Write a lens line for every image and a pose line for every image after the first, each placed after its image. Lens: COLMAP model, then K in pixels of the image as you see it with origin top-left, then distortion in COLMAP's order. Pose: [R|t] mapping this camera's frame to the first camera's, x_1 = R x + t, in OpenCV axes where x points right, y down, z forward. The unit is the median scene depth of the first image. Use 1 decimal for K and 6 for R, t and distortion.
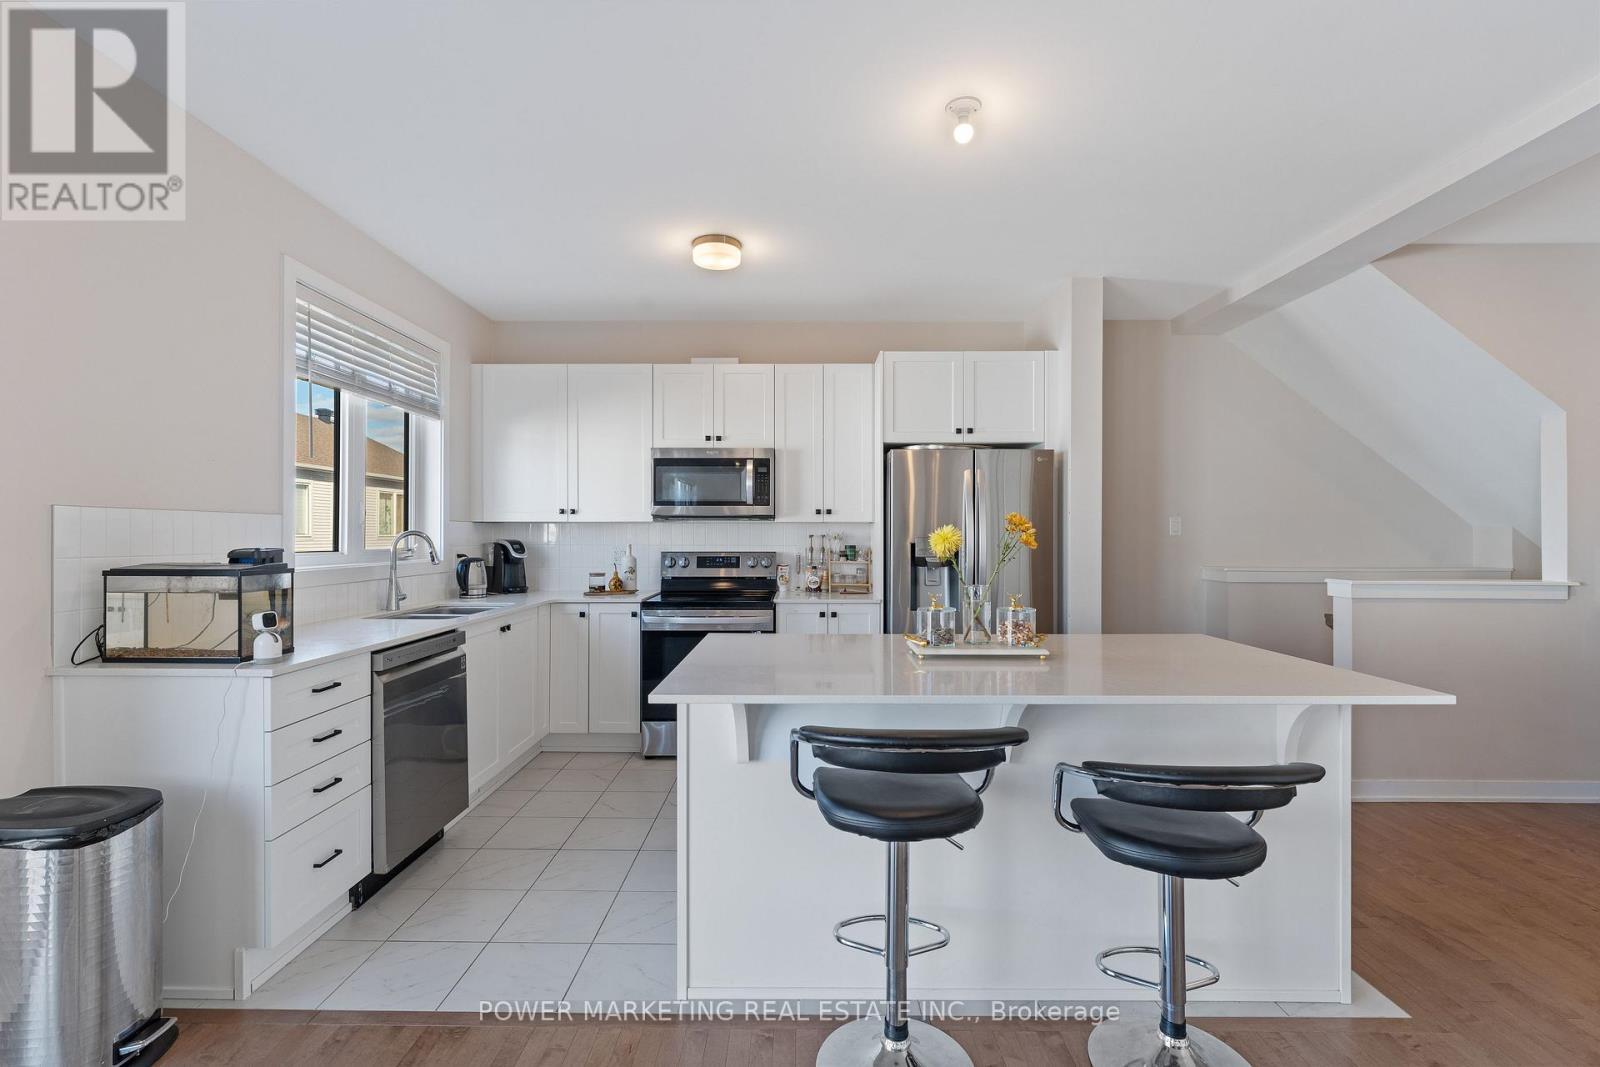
lens RADIAL K [[700.4, 0, 800.0], [0, 700.4, 533.5], [0, 0, 1]] dist [-0.001800, -0.000171]
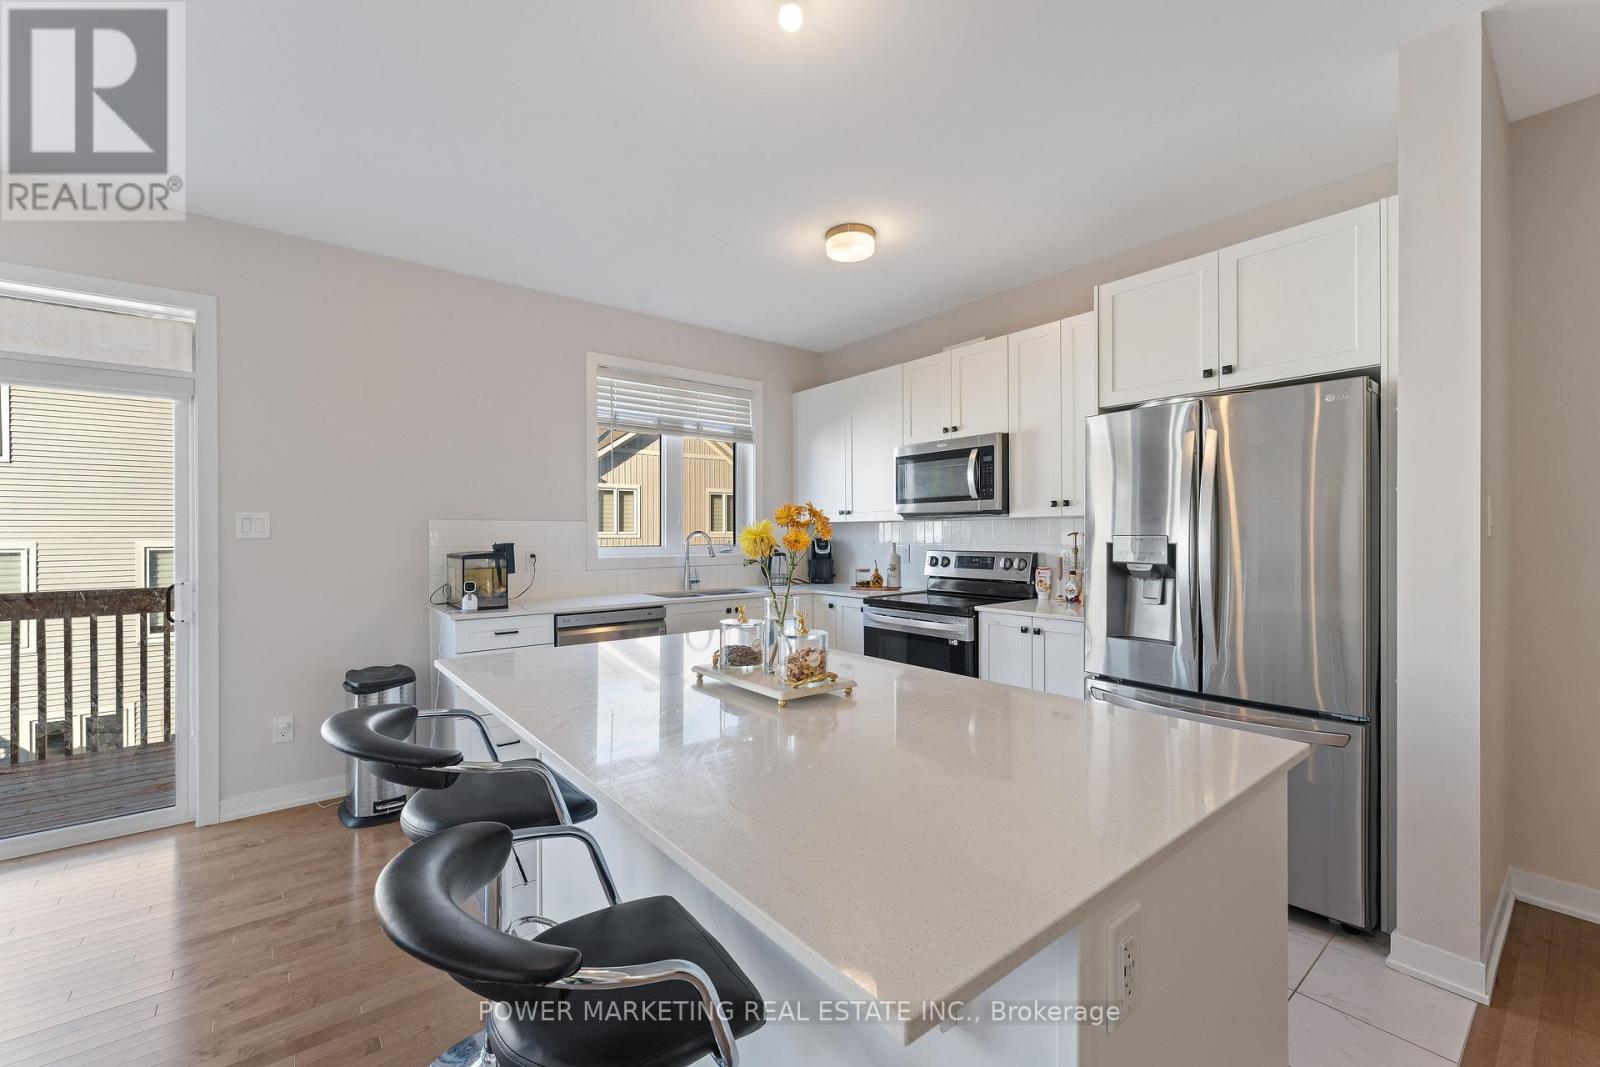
lens RADIAL K [[657.8, 0, 804.5], [0, 657.8, 537.7], [0, 0, 1]] dist [-0.005337, -0.000411]
pose [[0.635332, 0.000965, -0.772239, 0.437676], [0.005953, 0.999963, 0.006147, 0.001960], [0.772216, -0.008502, 0.635303, 0.296519]]
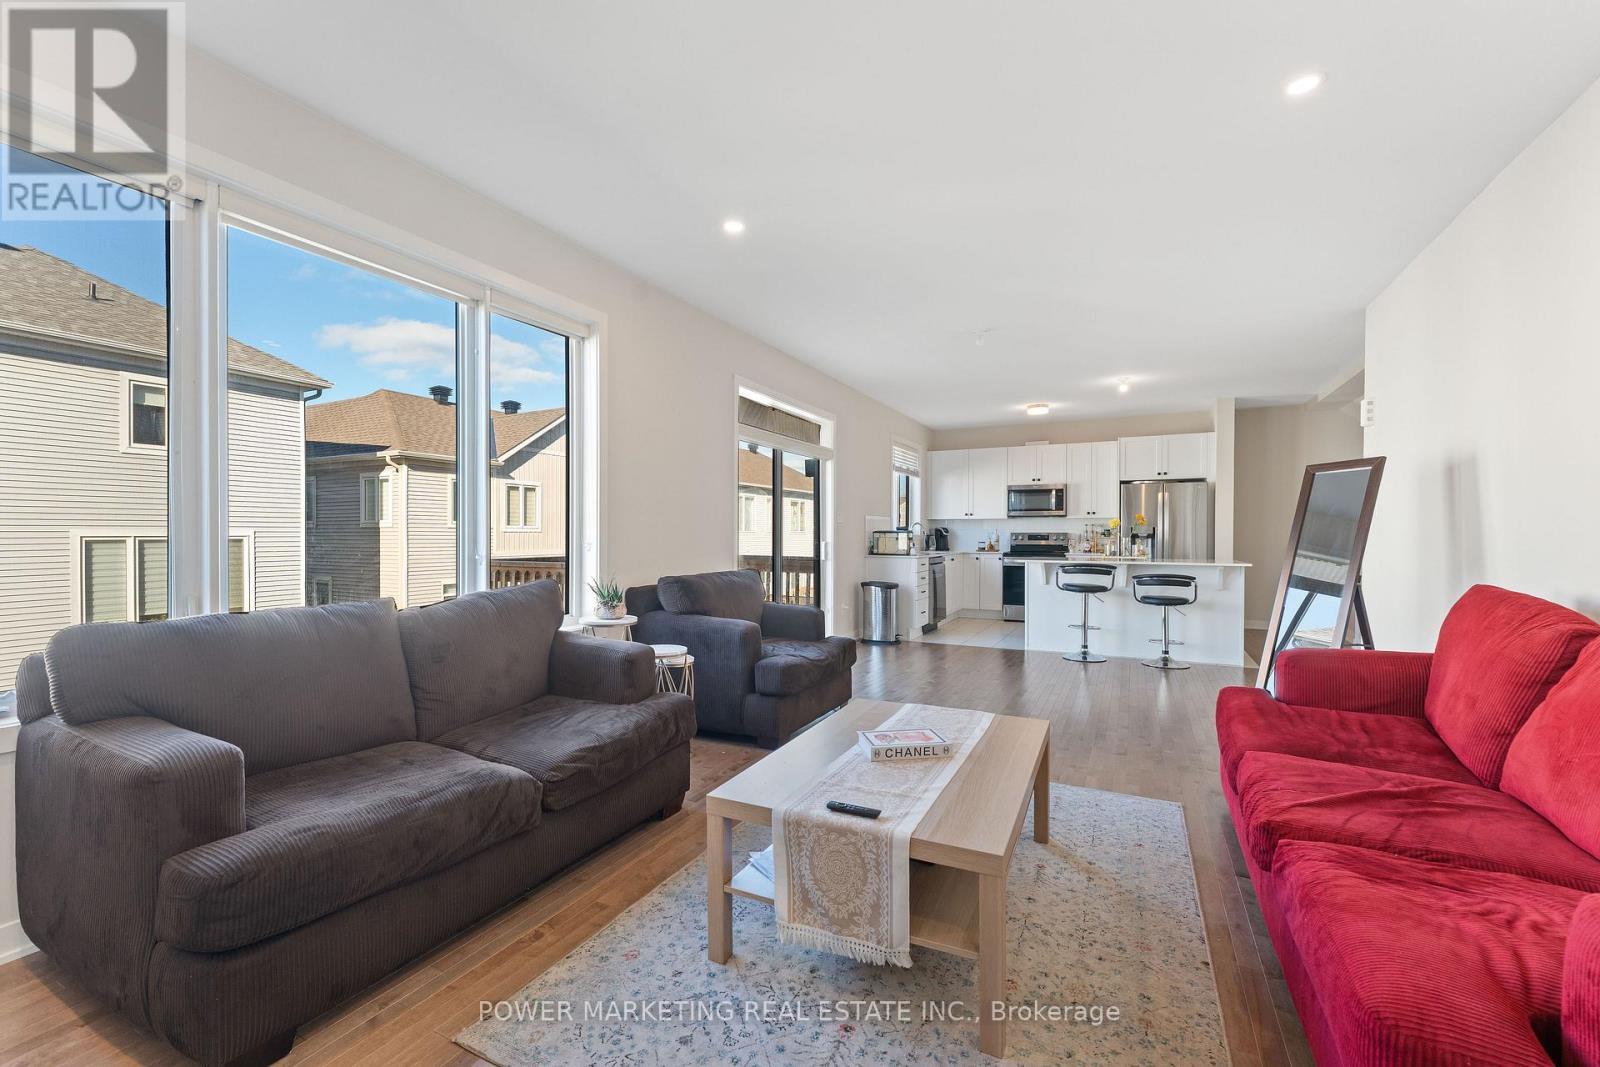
lens RADIAL K [[657.8, 0, 804.5], [0, 657.8, 537.7], [0, 0, 1]] dist [-0.005337, -0.000411]
pose [[0.894454, 0.003831, -0.447144, 0.148262], [0.001070, 0.999942, 0.010707, 0.020692], [0.447159, -0.010055, 0.894398, -1.164462]]
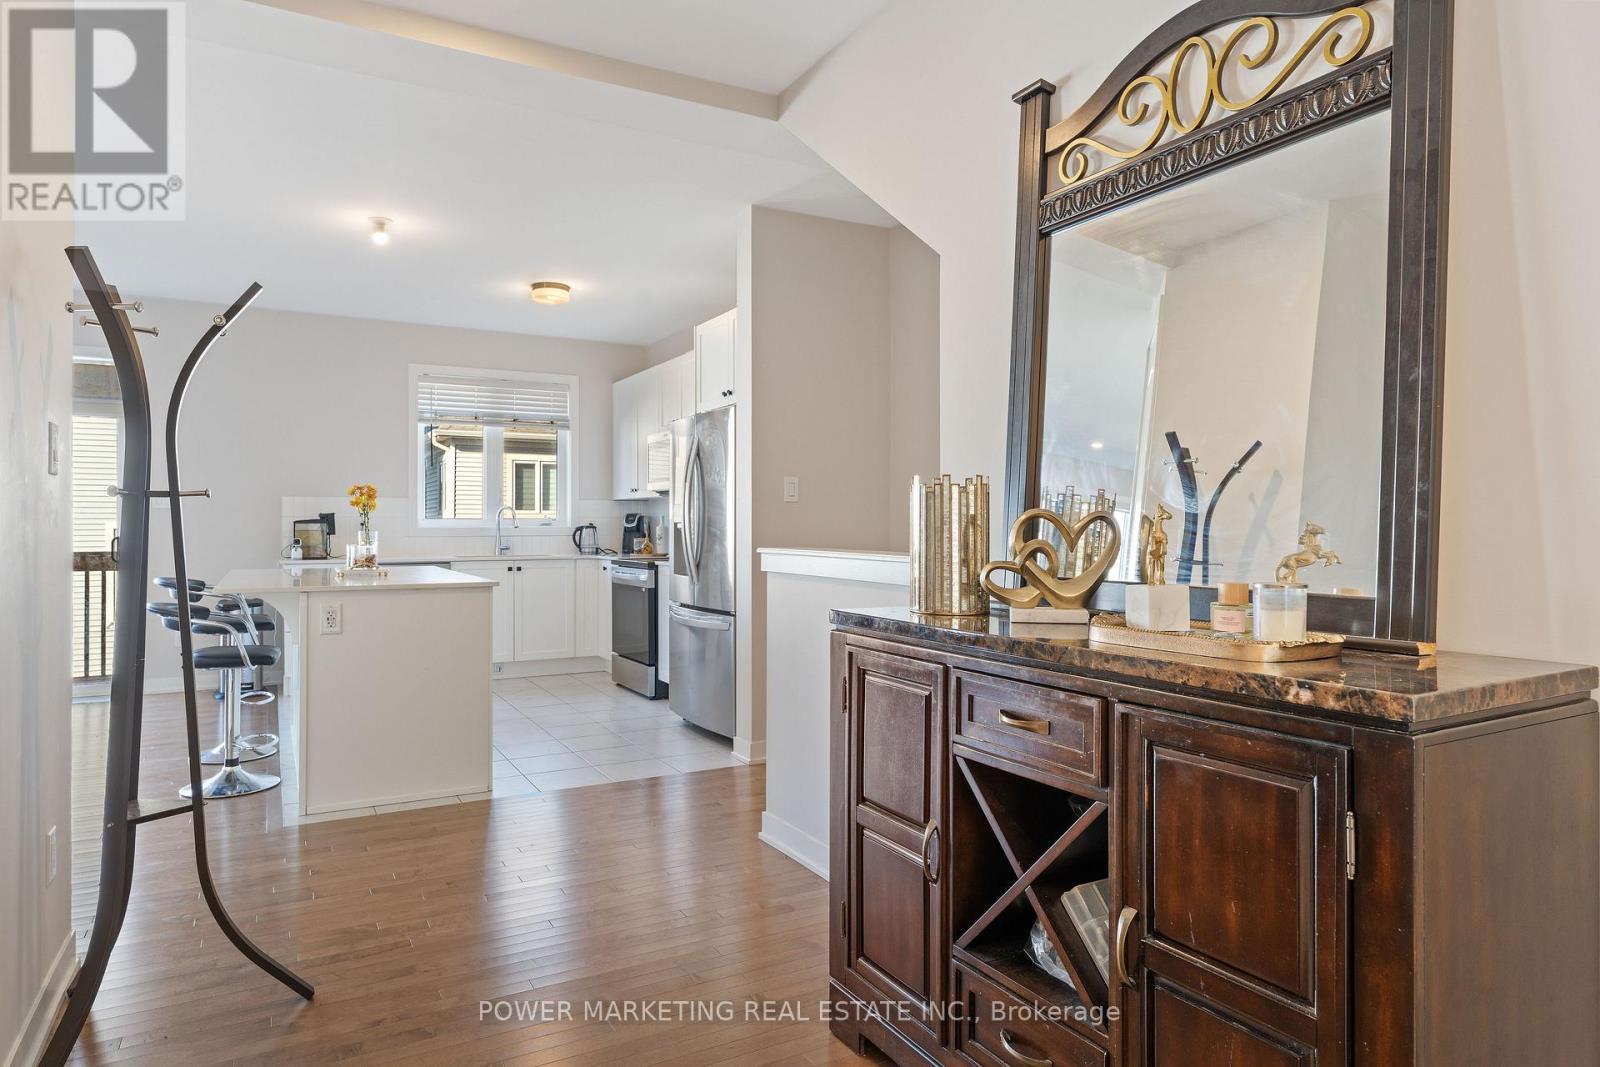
lens RADIAL K [[955.1, 0, 803.1], [0, 955.1, 521.2], [0, 0, 1]] dist [0.002097, -0.000573]
pose [[0.496641, -0.003799, -0.867948, 1.356183], [0.005232, 0.999985, -0.001383, 0.030259], [0.867940, -0.003855, 0.496654, 0.413227]]
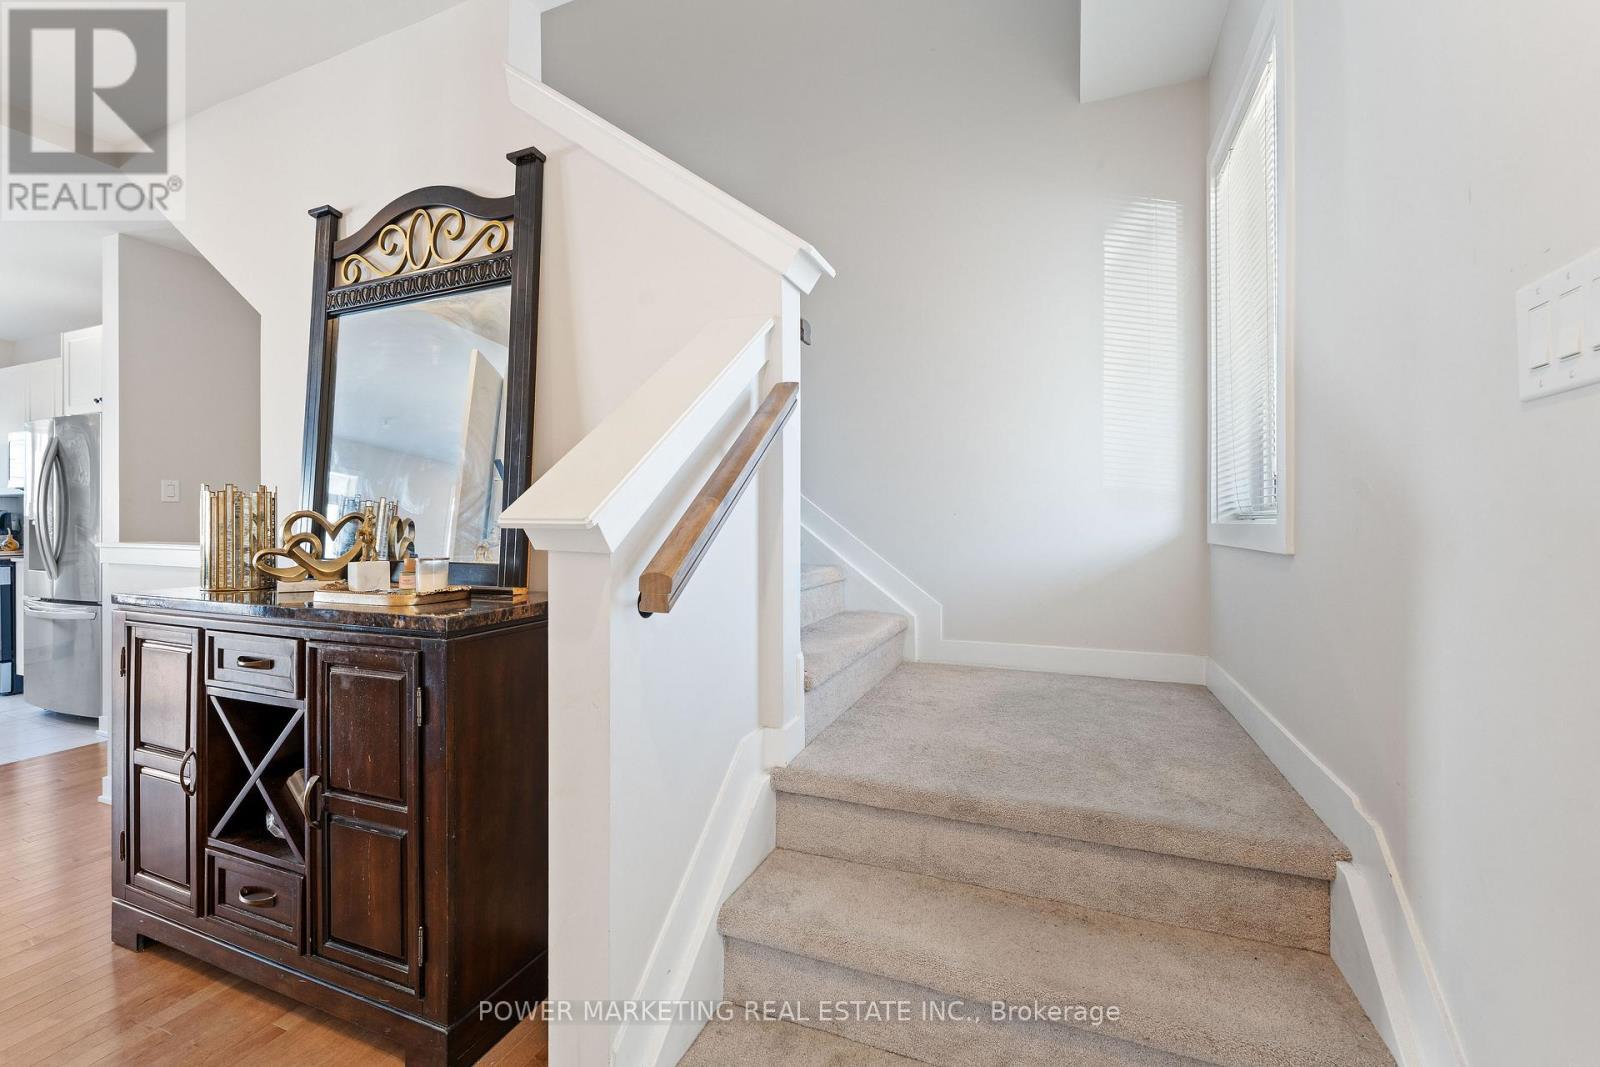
lens RADIAL K [[650.3, 0, 802.9], [0, 650.3, 519.4], [0, 0, 1]] dist [-0.002227, -0.000363]
pose [[0.932364, -0.002016, -0.361515, 1.481436], [0.002753, 0.999995, 0.001524, 0.030492], [0.361510, -0.002416, 0.932365, 0.450400]]
